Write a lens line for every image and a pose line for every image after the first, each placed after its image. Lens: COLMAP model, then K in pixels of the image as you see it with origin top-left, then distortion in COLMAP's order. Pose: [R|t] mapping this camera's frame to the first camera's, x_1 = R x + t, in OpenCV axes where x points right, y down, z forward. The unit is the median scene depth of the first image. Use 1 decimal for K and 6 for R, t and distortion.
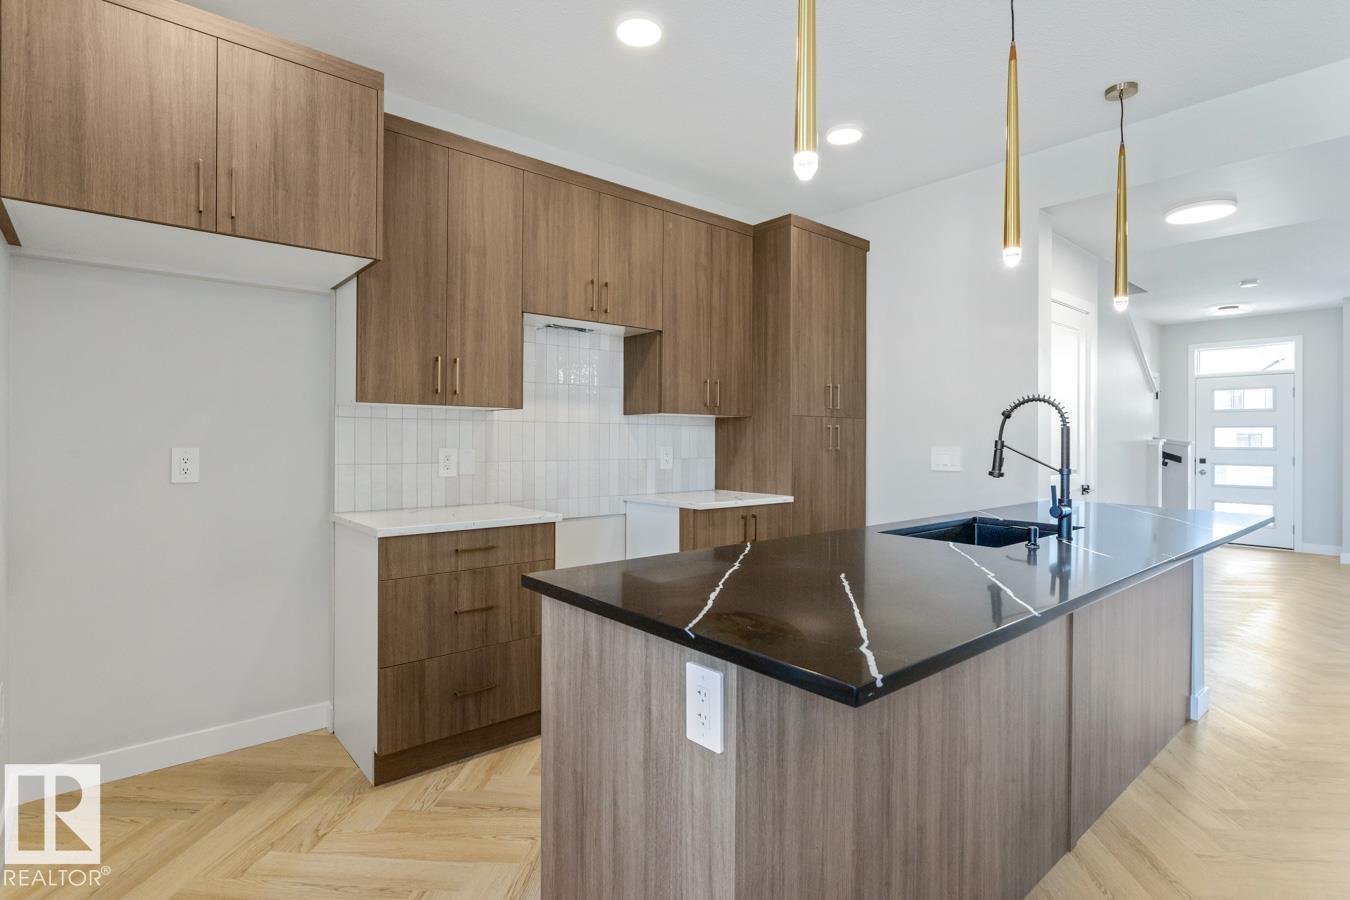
lens RADIAL K [[665.7, 0, 676.9], [0, 665.7, 442.1], [0, 0, 1]] dist [-0.012490, 0.000636]
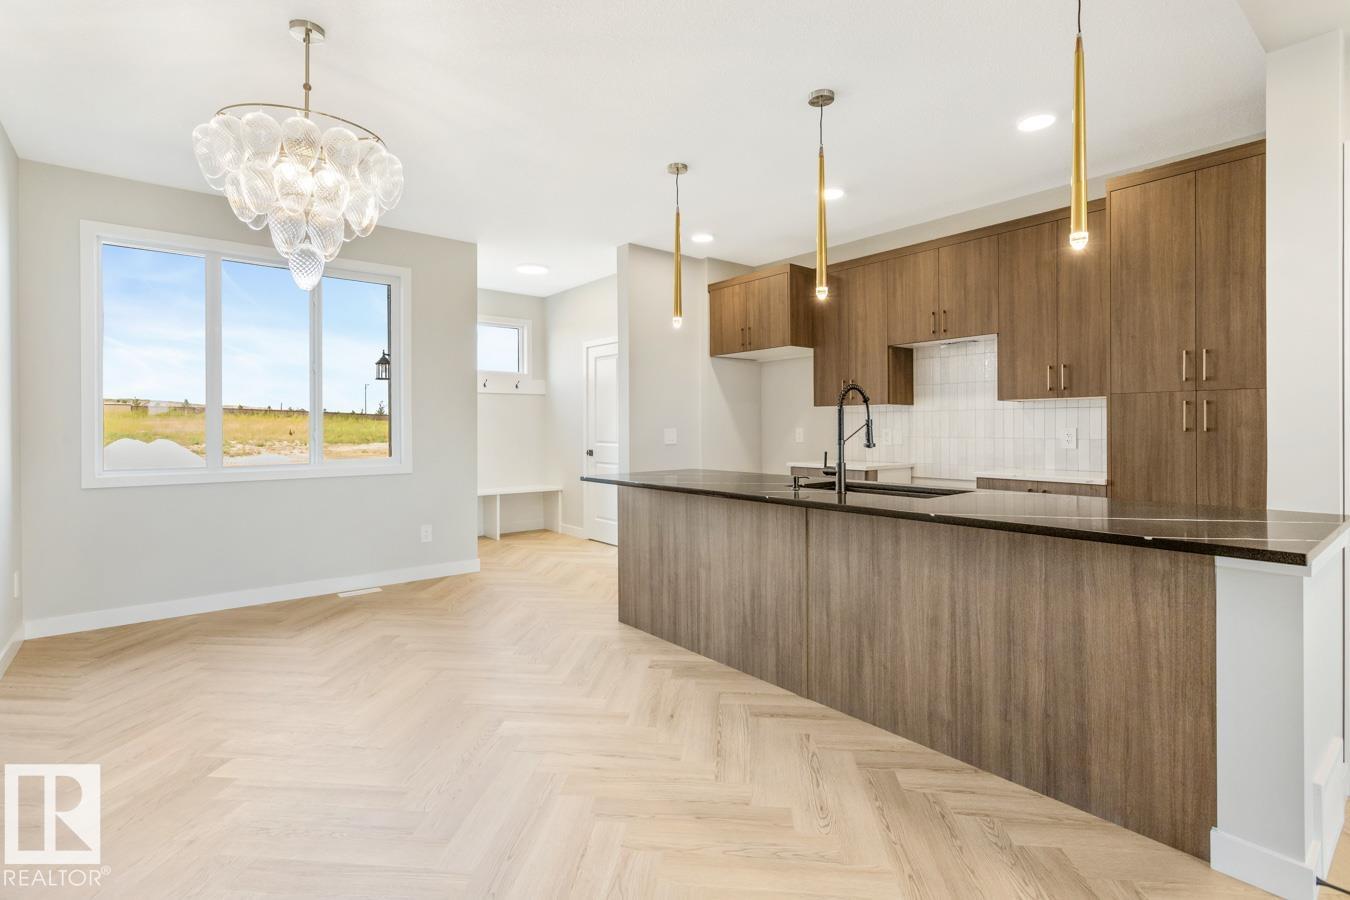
lens RADIAL K [[652.8, 0, 681.7], [0, 652.8, 443.2], [0, 0, 1]] dist [-0.000106, 0.000401]
pose [[-0.025315, 0.019256, -0.999494, 1.511549], [-0.000736, 0.999814, 0.019280, 0.016128], [0.999679, 0.001224, -0.025296, 0.570759]]
